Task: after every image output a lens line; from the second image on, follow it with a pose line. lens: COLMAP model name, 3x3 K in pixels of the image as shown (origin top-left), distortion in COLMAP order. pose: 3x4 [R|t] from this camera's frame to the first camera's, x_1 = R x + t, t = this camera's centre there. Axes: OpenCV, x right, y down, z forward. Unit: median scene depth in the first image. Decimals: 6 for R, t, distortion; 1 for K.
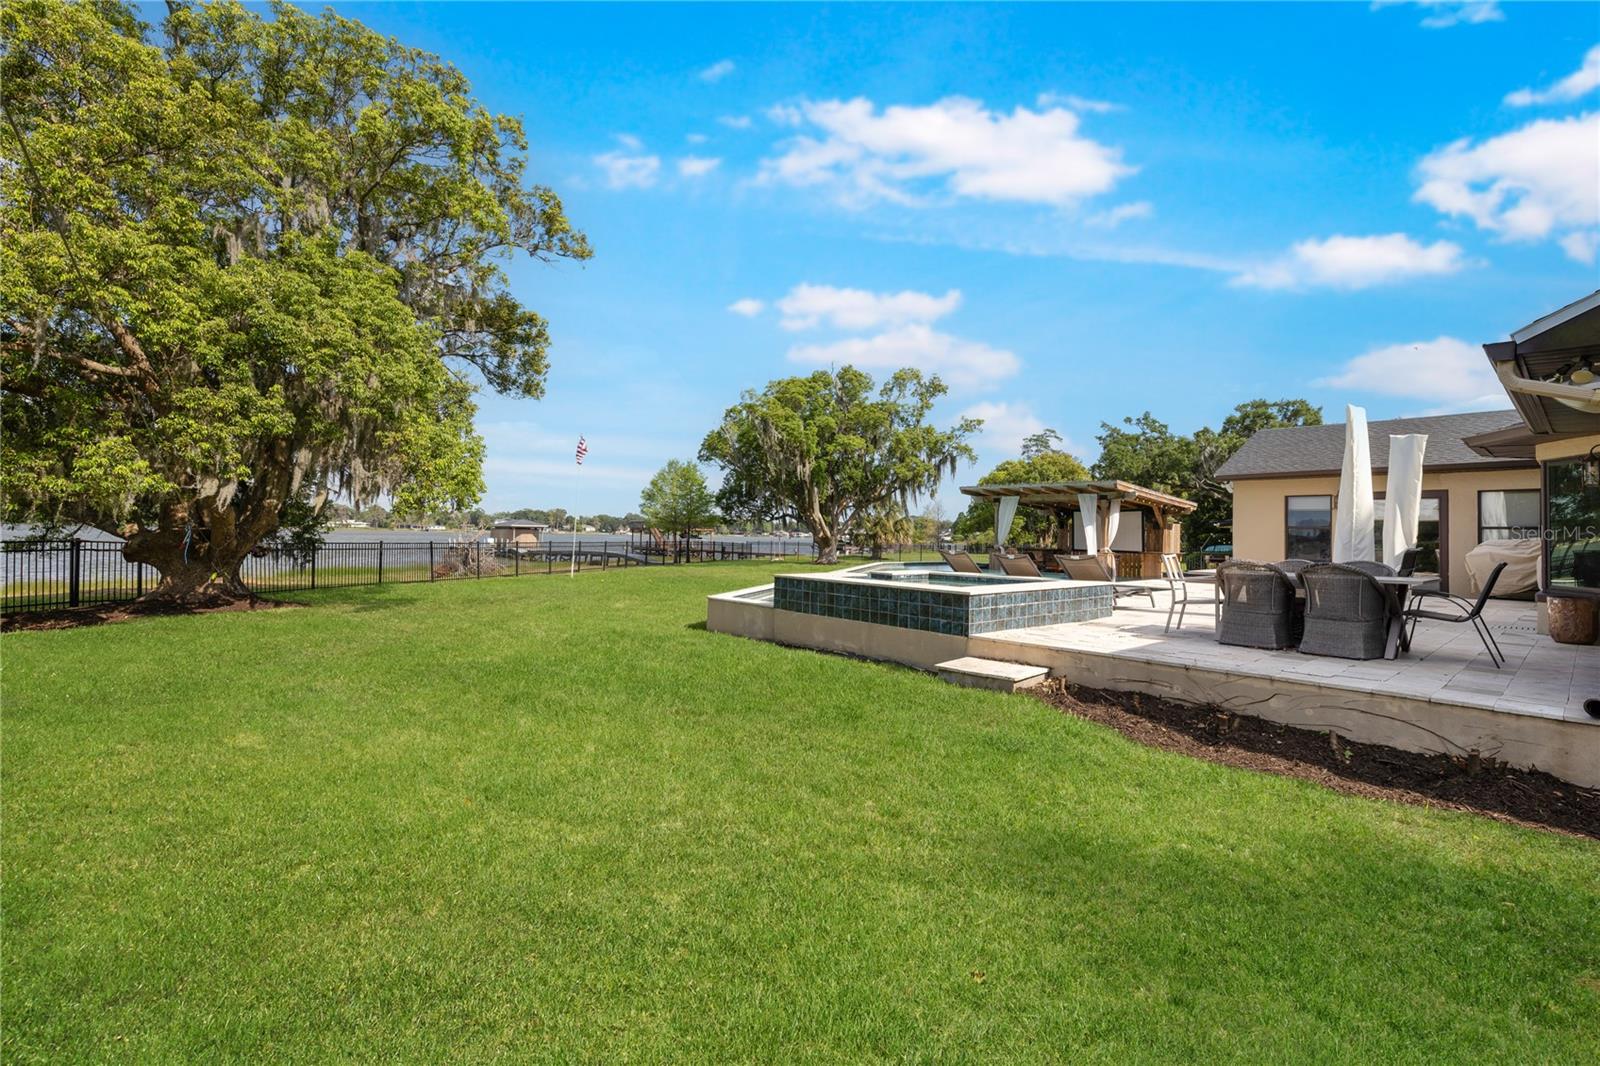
lens RADIAL K [[709.9, 0, 791.7], [0, 709.9, 523.4], [0, 0, 1]] dist [0.009524, -0.000339]
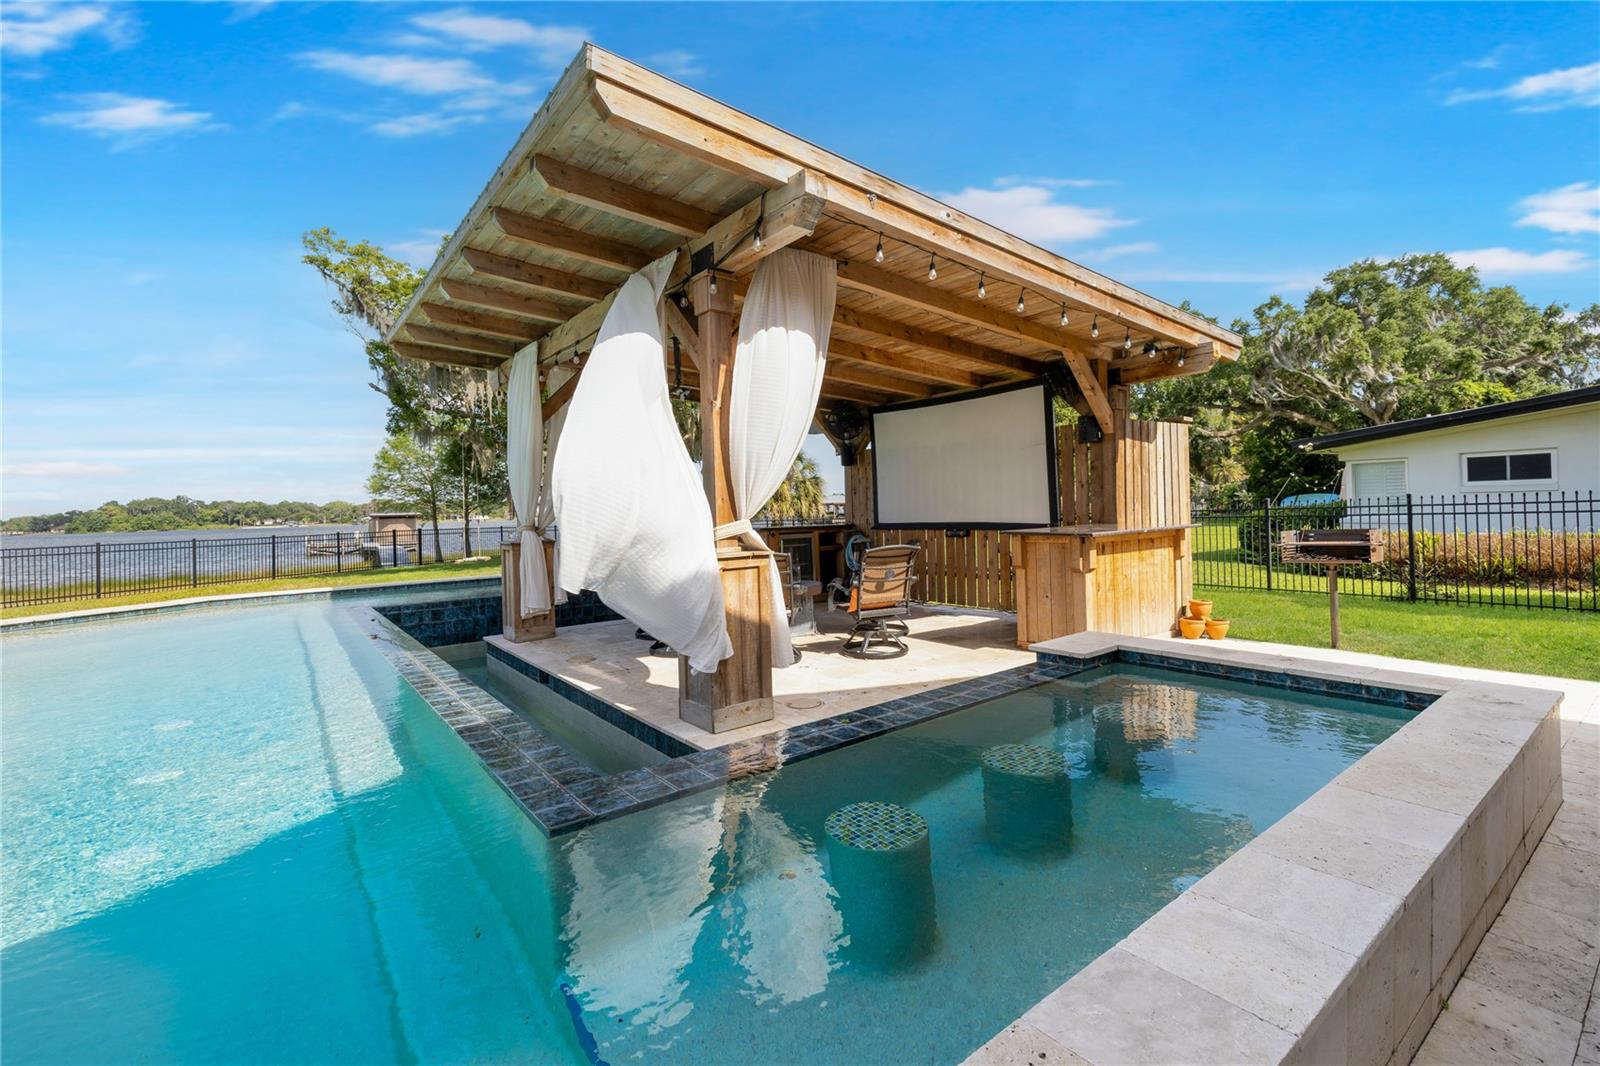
lens RADIAL K [[685.8, 0, 800.1], [0, 685.8, 512.3], [0, 0, 1]] dist [0.002654, -0.000055]
pose [[0.995329, -0.047879, -0.083836, 0.263900], [0.049510, 0.998621, 0.017480, 0.016431], [0.082884, -0.021549, 0.996326, 0.459028]]
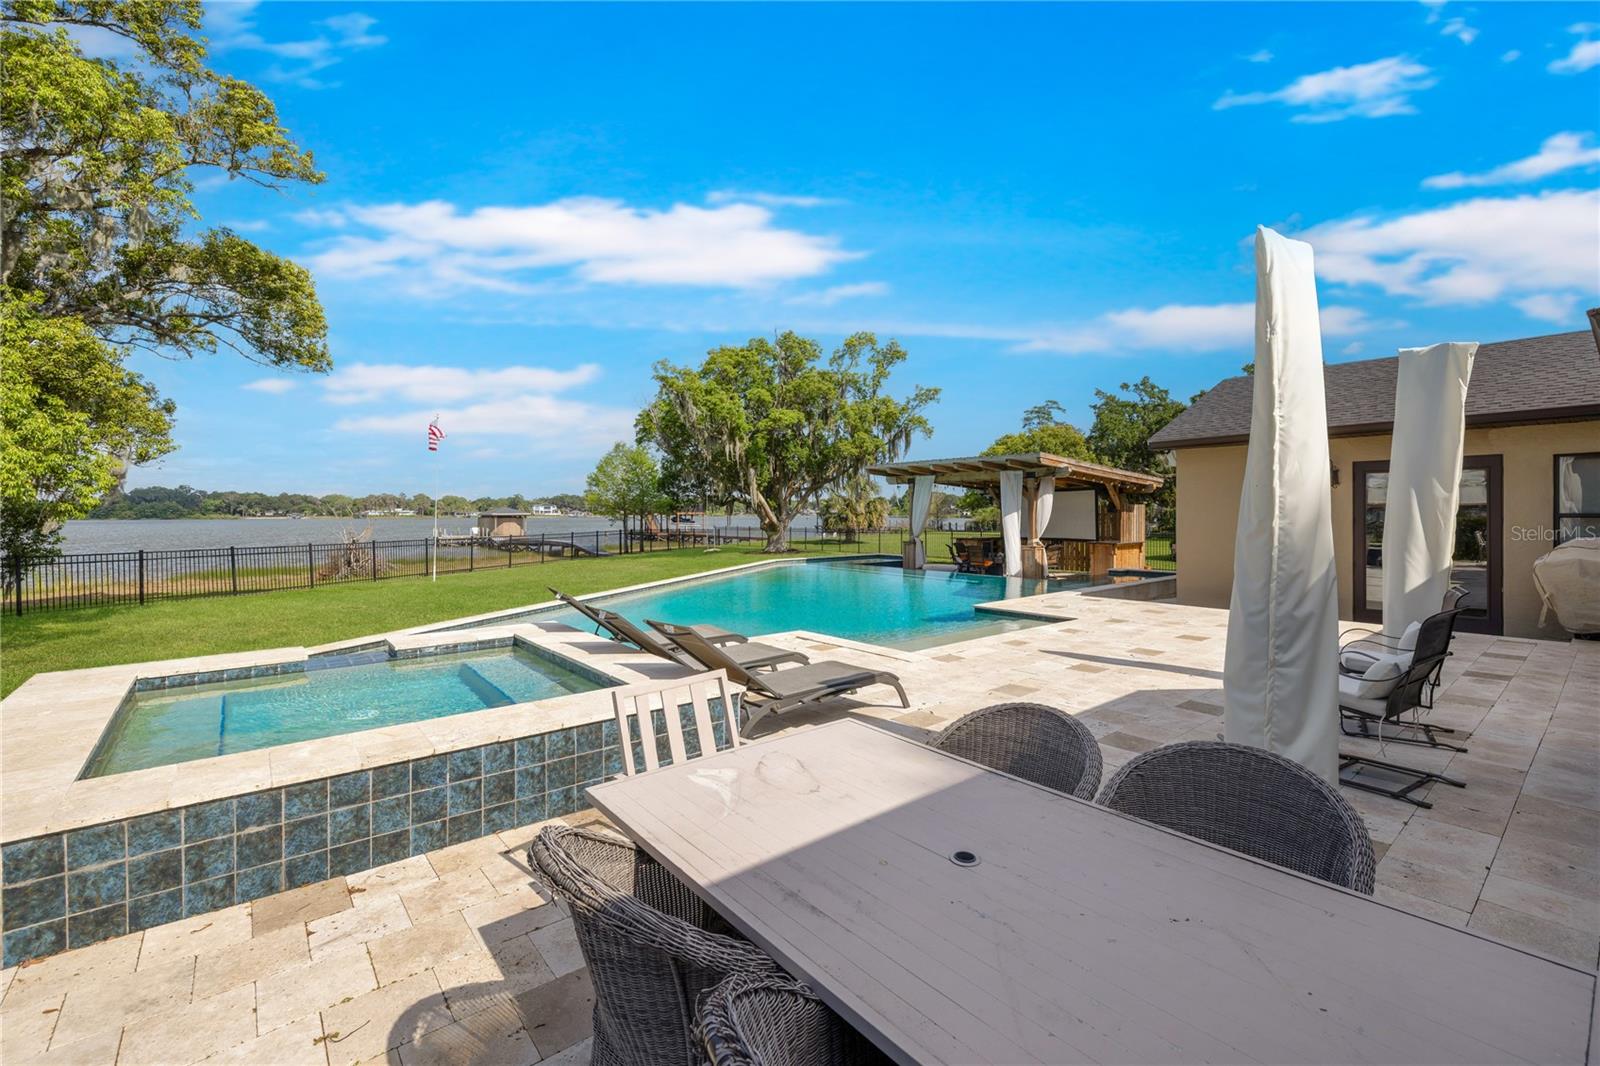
lens RADIAL K [[685.8, 0, 787.6], [0, 685.8, 519.3], [0, 0, 1]] dist [0.002654, -0.000055]
pose [[0.998633, -0.022124, -0.047361, 0.111024], [0.023306, 0.999427, 0.024535, -0.006896], [0.046791, -0.025605, 0.998576, 0.127858]]
